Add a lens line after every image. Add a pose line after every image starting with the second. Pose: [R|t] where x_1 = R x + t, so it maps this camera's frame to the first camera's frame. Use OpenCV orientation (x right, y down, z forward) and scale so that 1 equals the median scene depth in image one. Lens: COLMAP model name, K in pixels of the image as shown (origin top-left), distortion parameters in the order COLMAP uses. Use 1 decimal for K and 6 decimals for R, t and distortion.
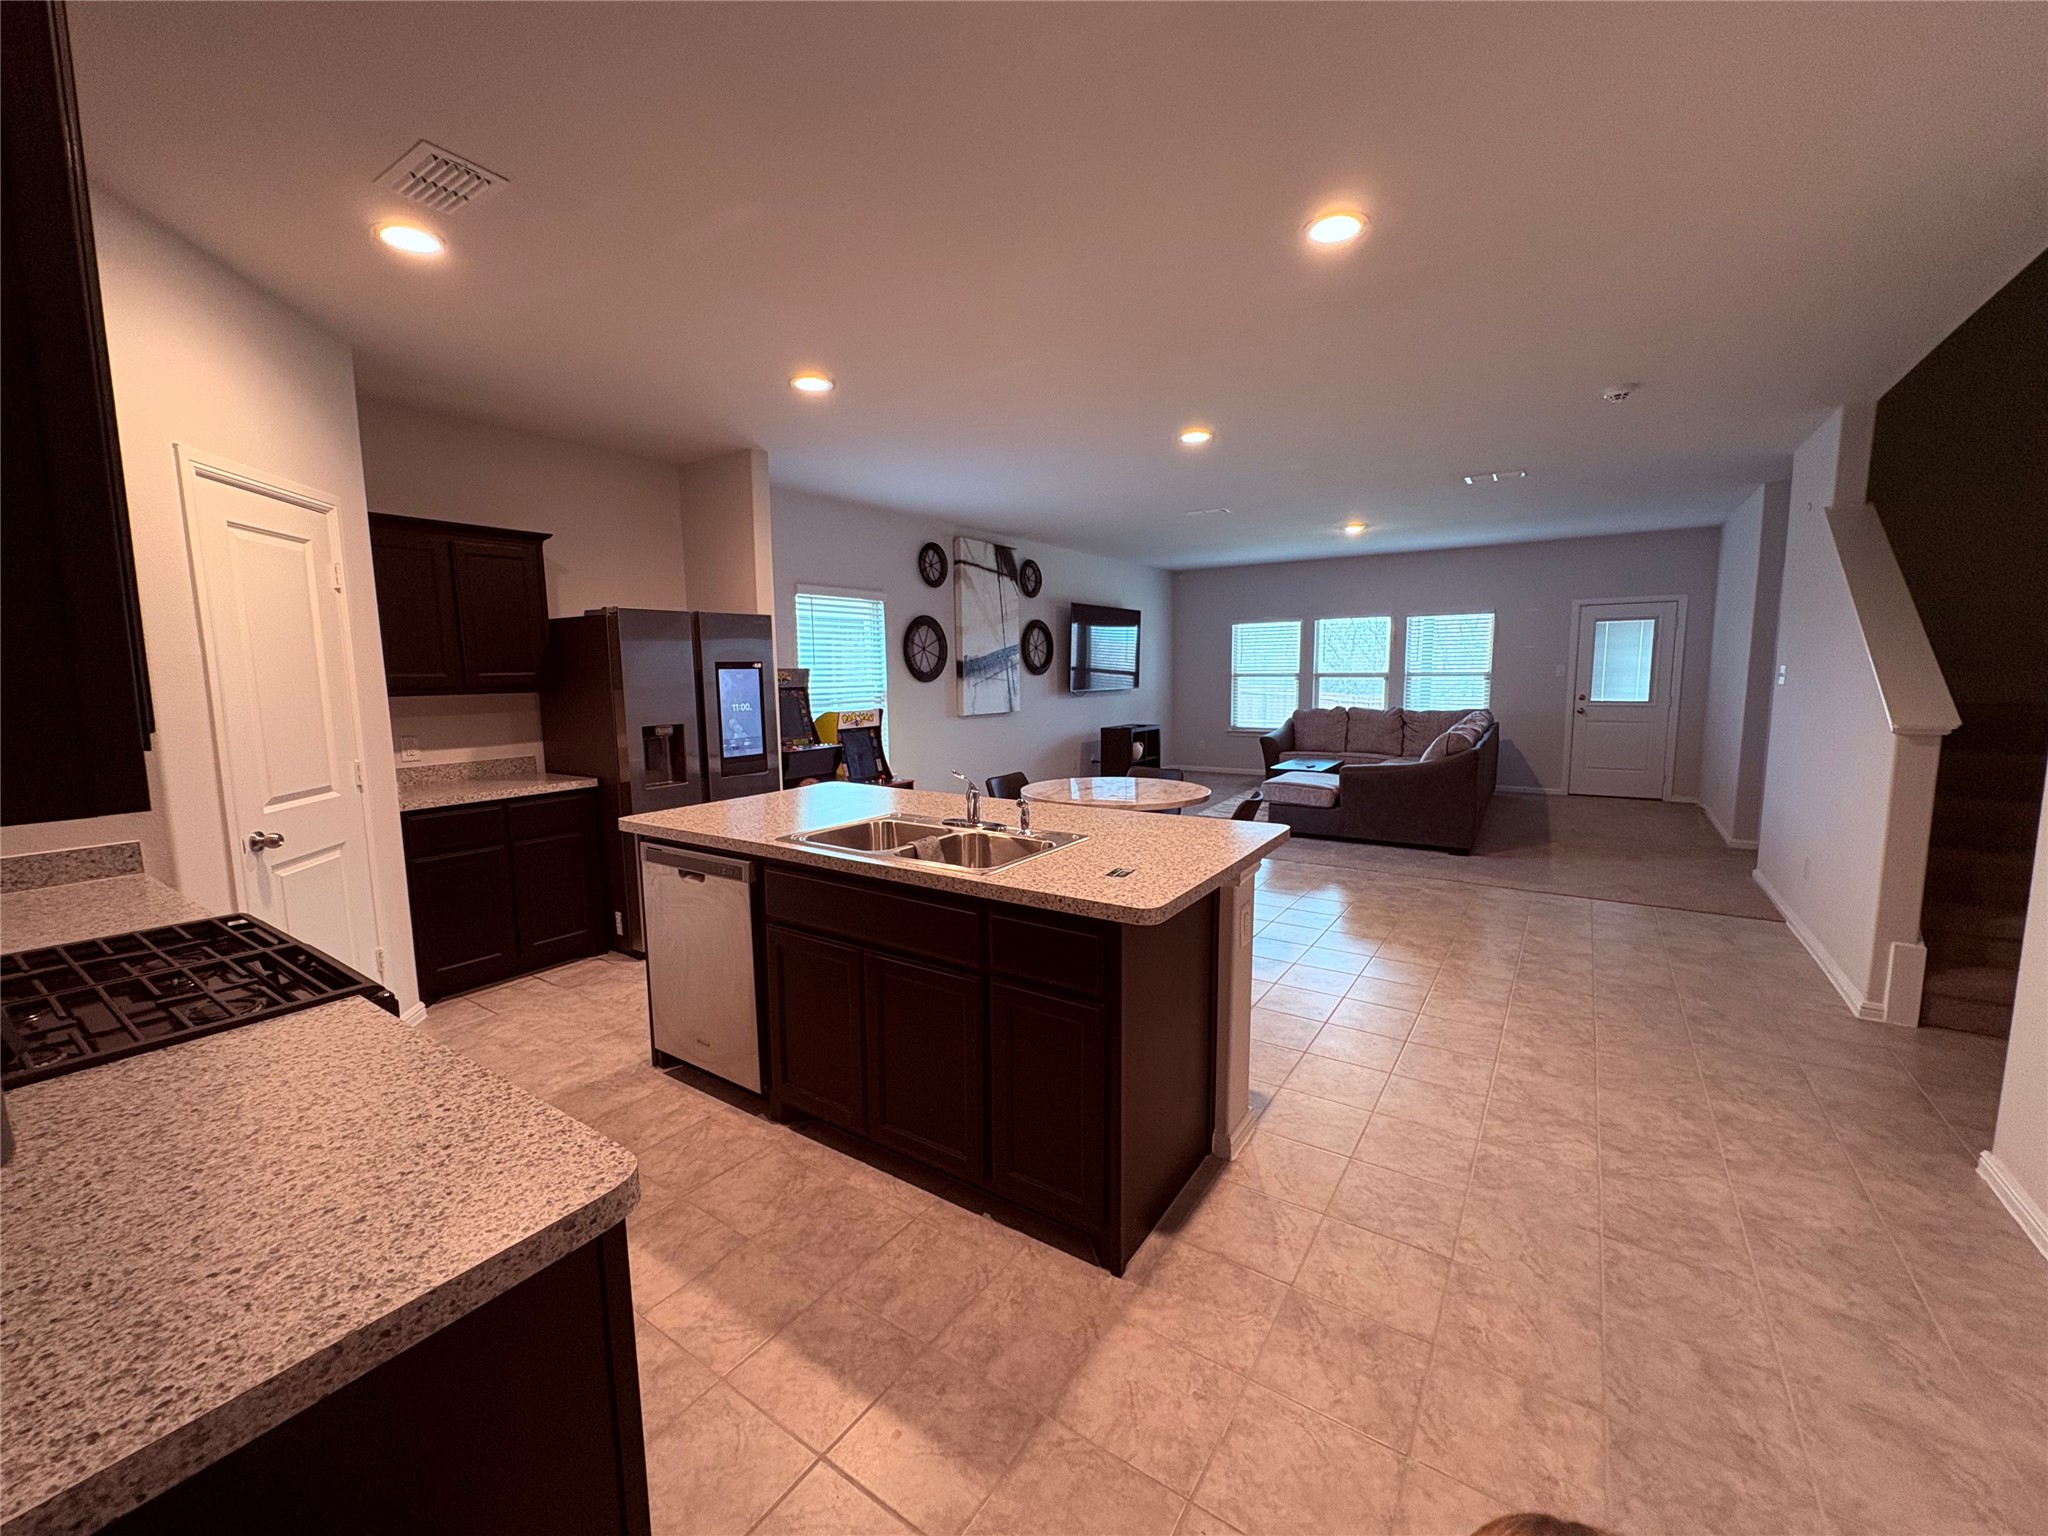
lens RADIAL K [[815.0, 0, 1026.2], [0, 815.0, 765.7], [0, 0, 1]] dist [0.001391, 0.000423]
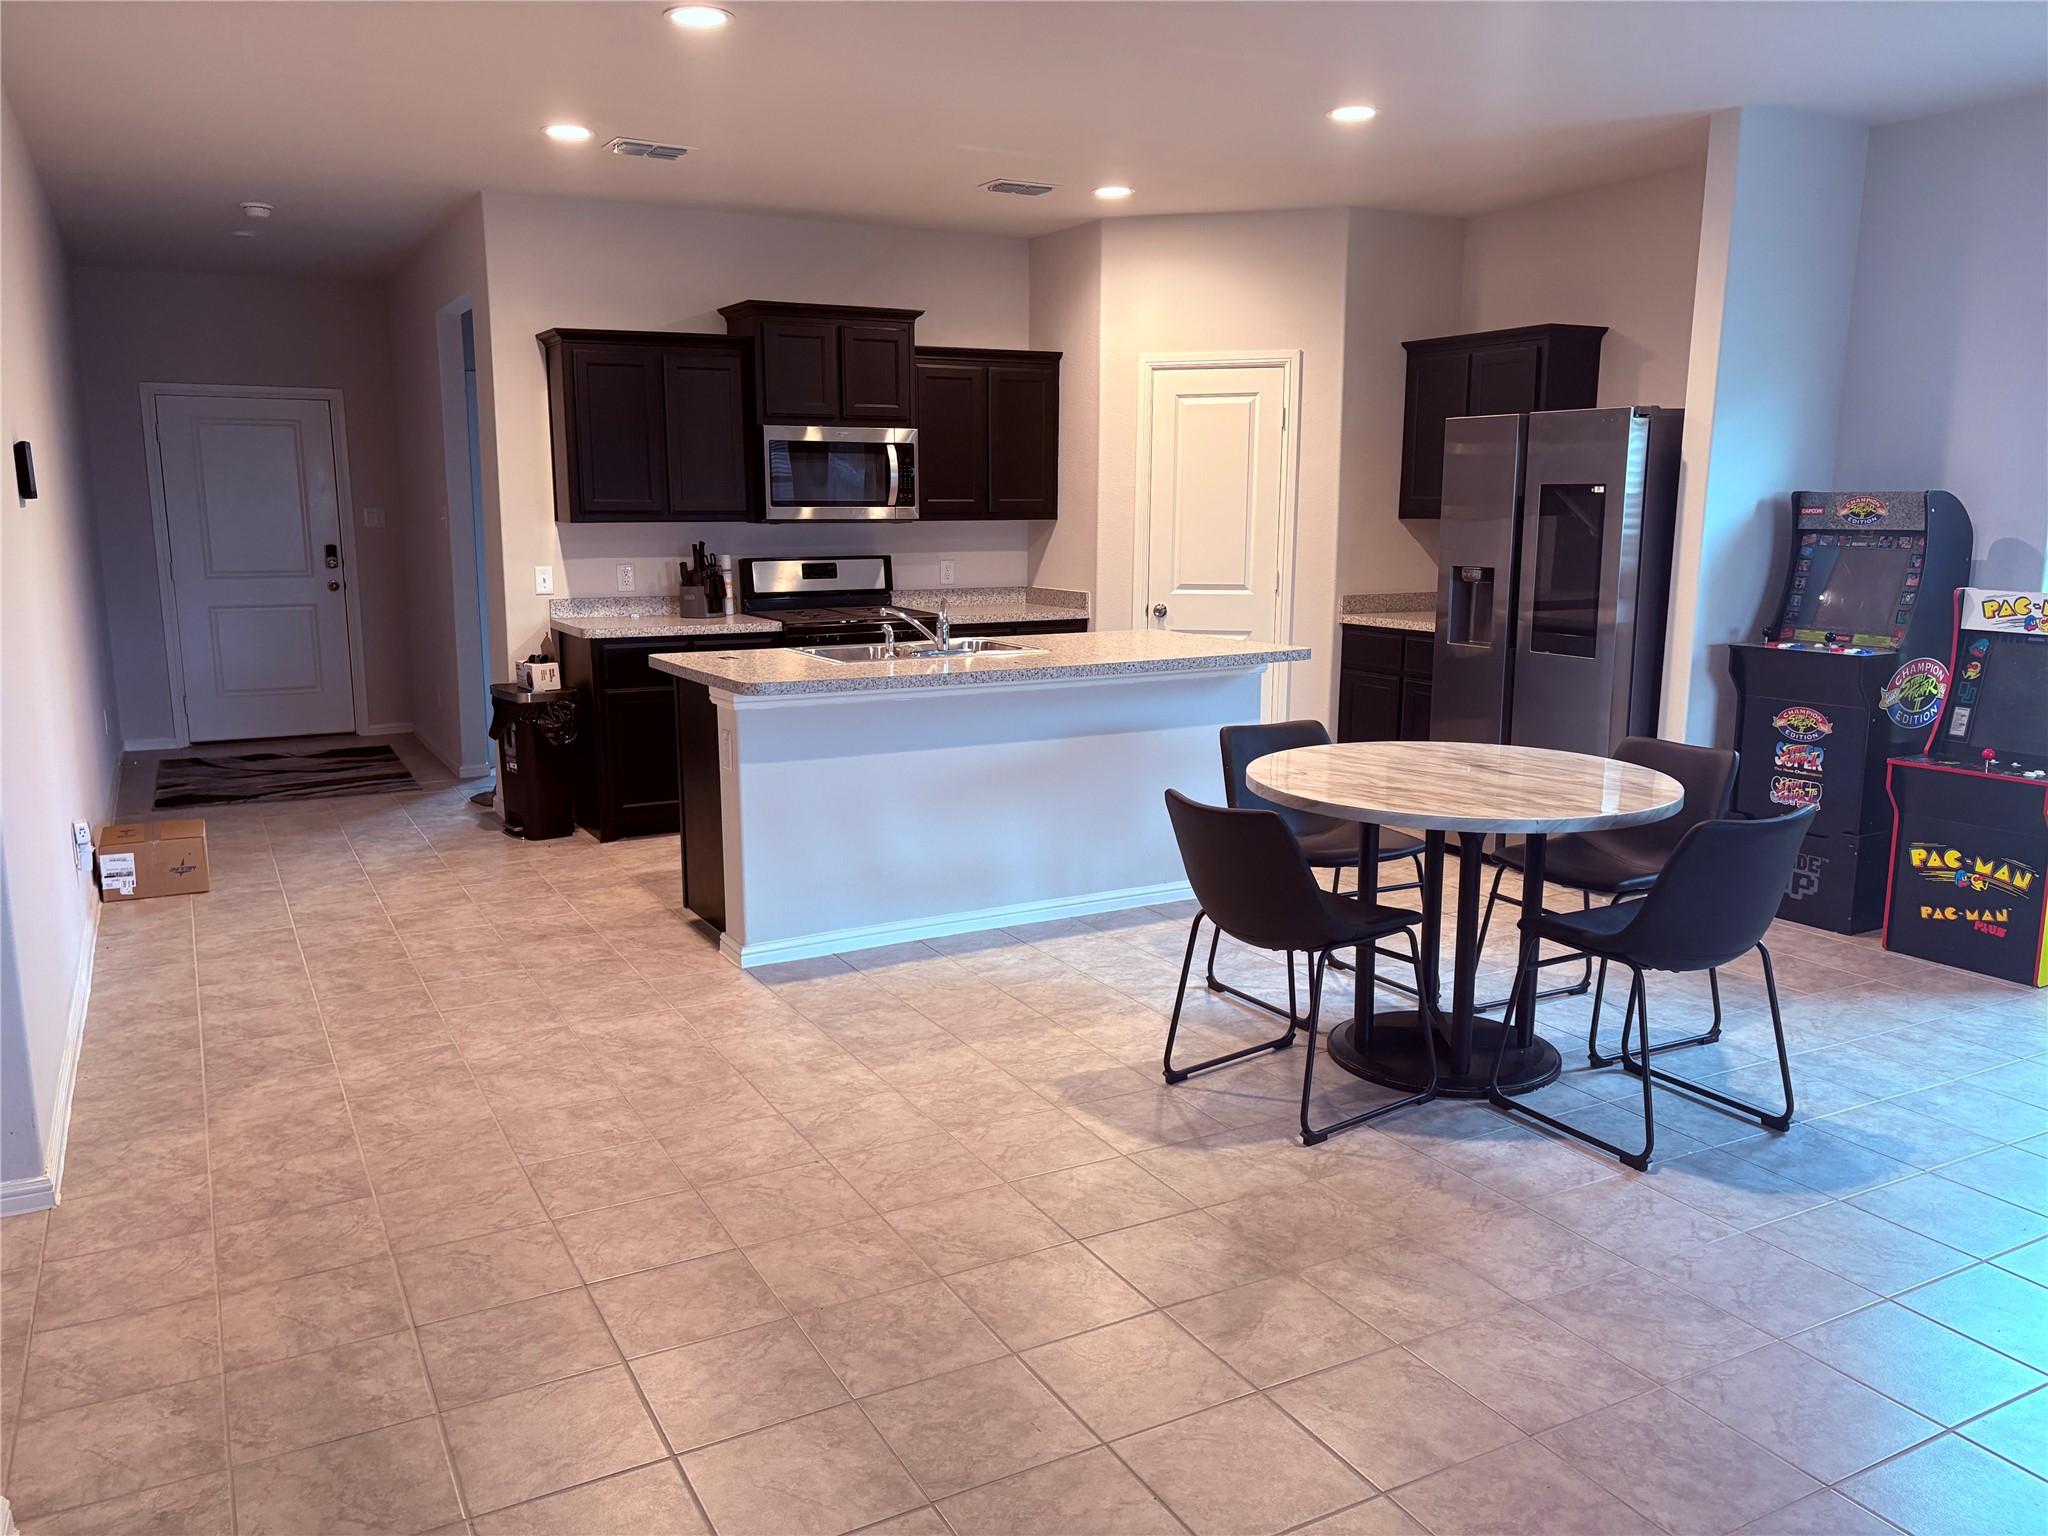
lens RADIAL K [[1543.7, 0, 1018.5], [0, 1543.7, 768.4], [0, 0, 1]] dist [0.041765, -0.024667]
pose [[-0.459527, 0.167075, -0.872308, 1.496239], [-0.097098, 0.966810, 0.236326, -0.237788], [0.882840, 0.193297, -0.428053, 1.778809]]
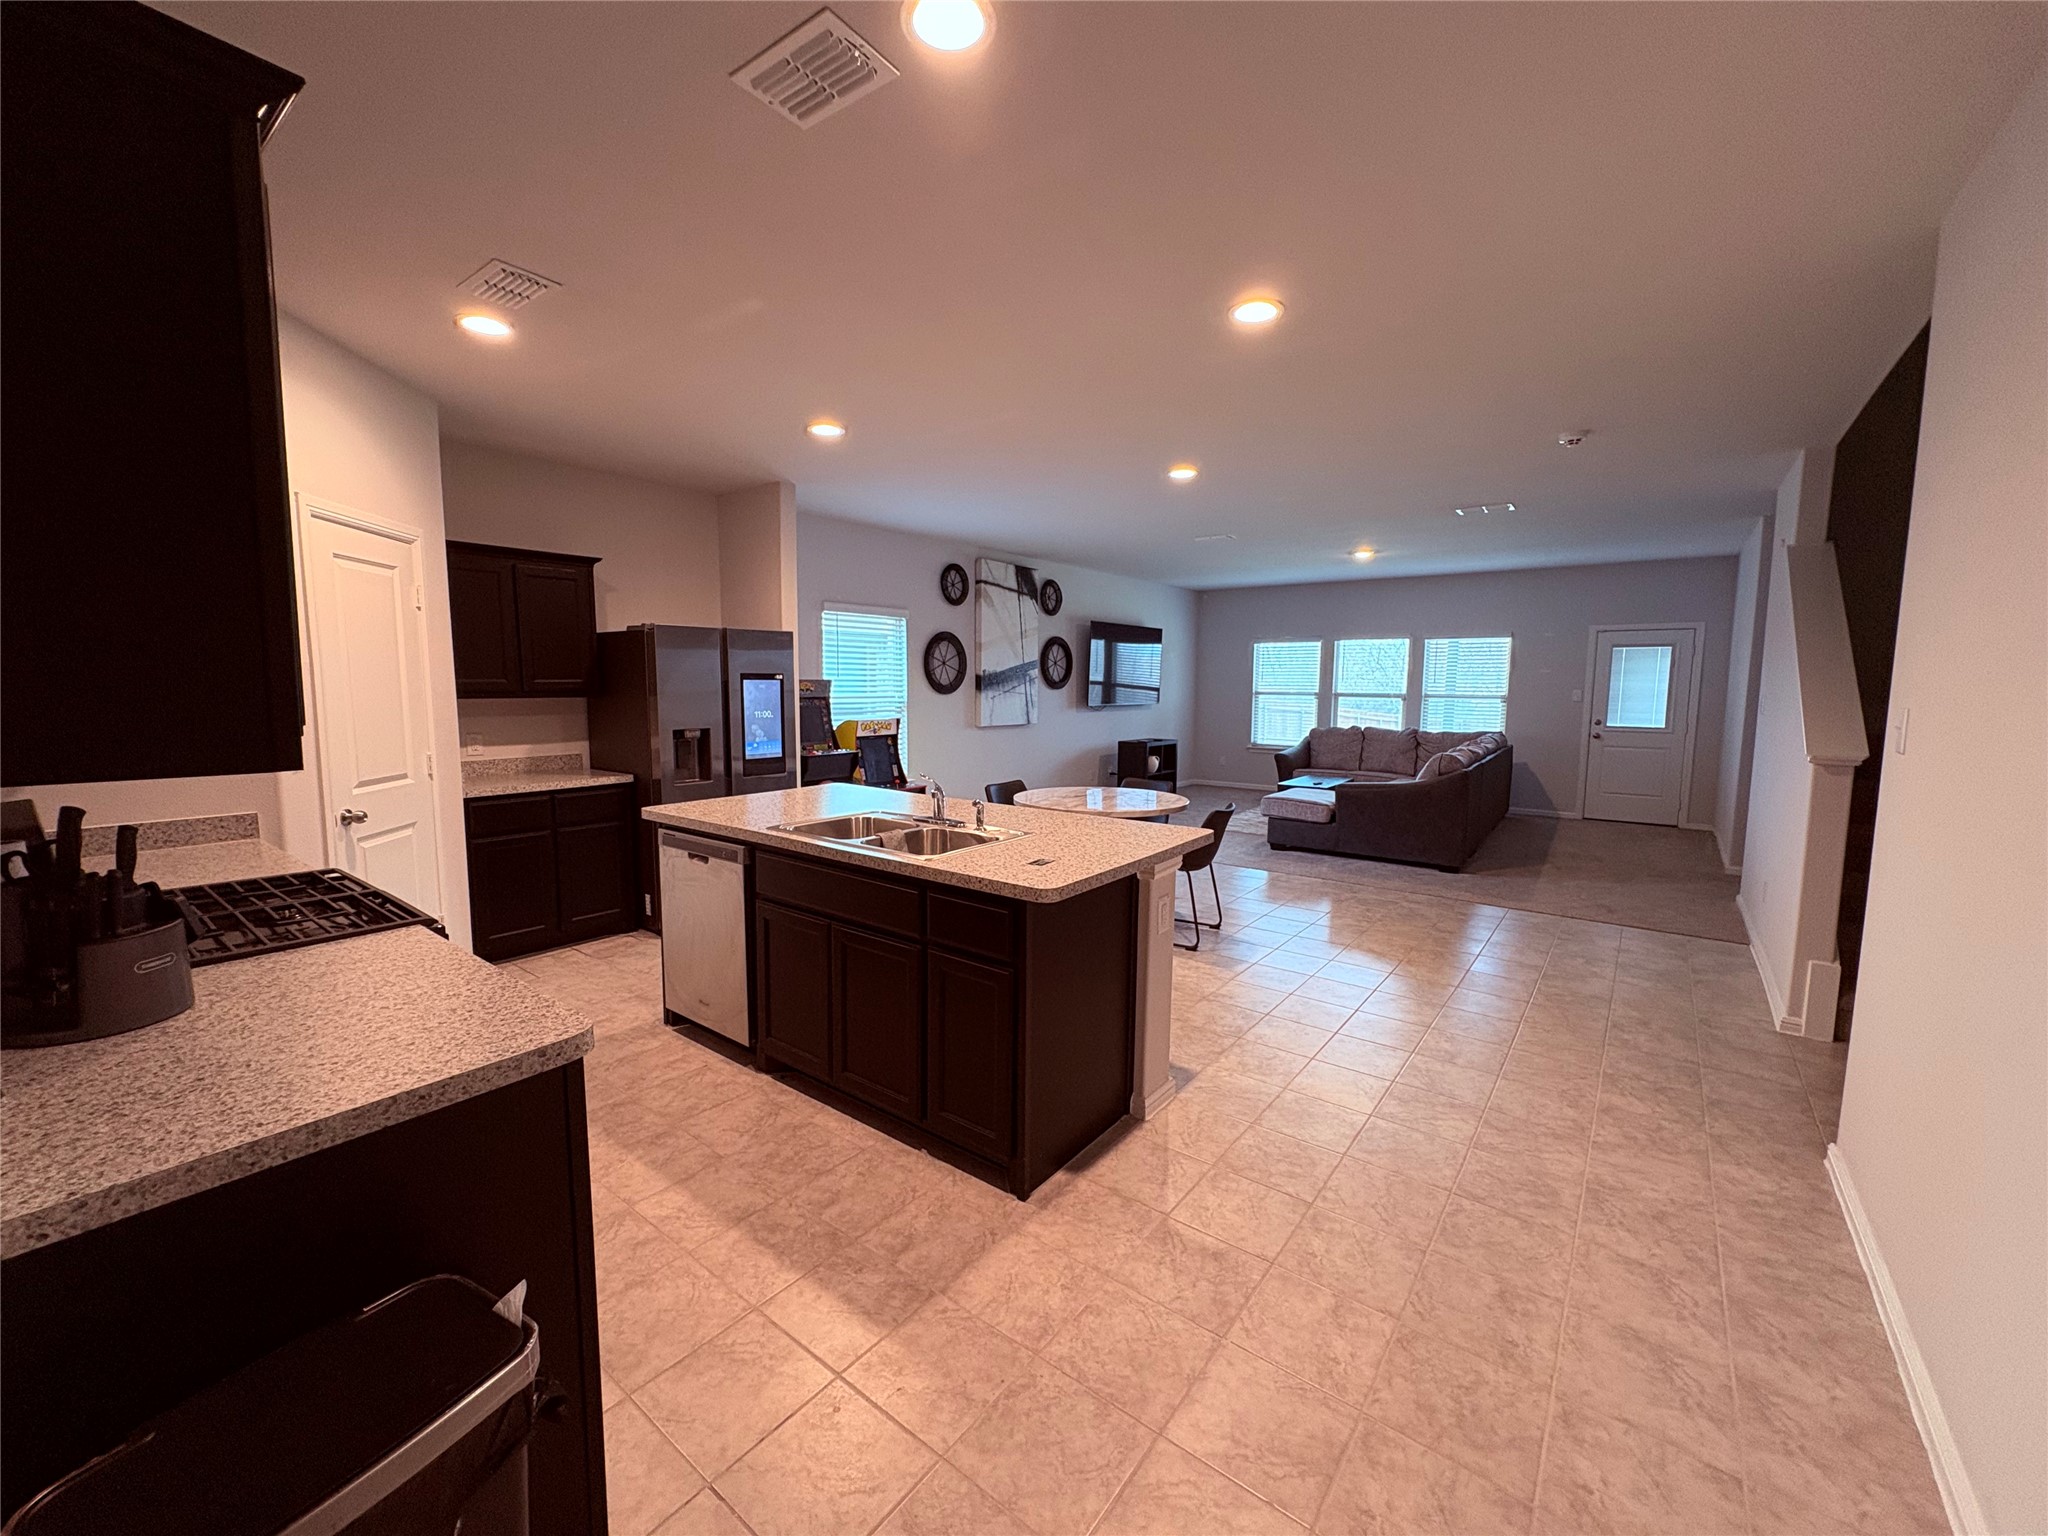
lens RADIAL K [[815.0, 0, 1026.3], [0, 815.0, 765.8], [0, 0, 1]] dist [0.001391, 0.000423]
pose [[0.997978, 0.025413, -0.058252, 0.111299], [-0.026251, 0.999562, -0.013664, 0.005886], [0.057879, 0.015165, 0.998208, -0.126857]]
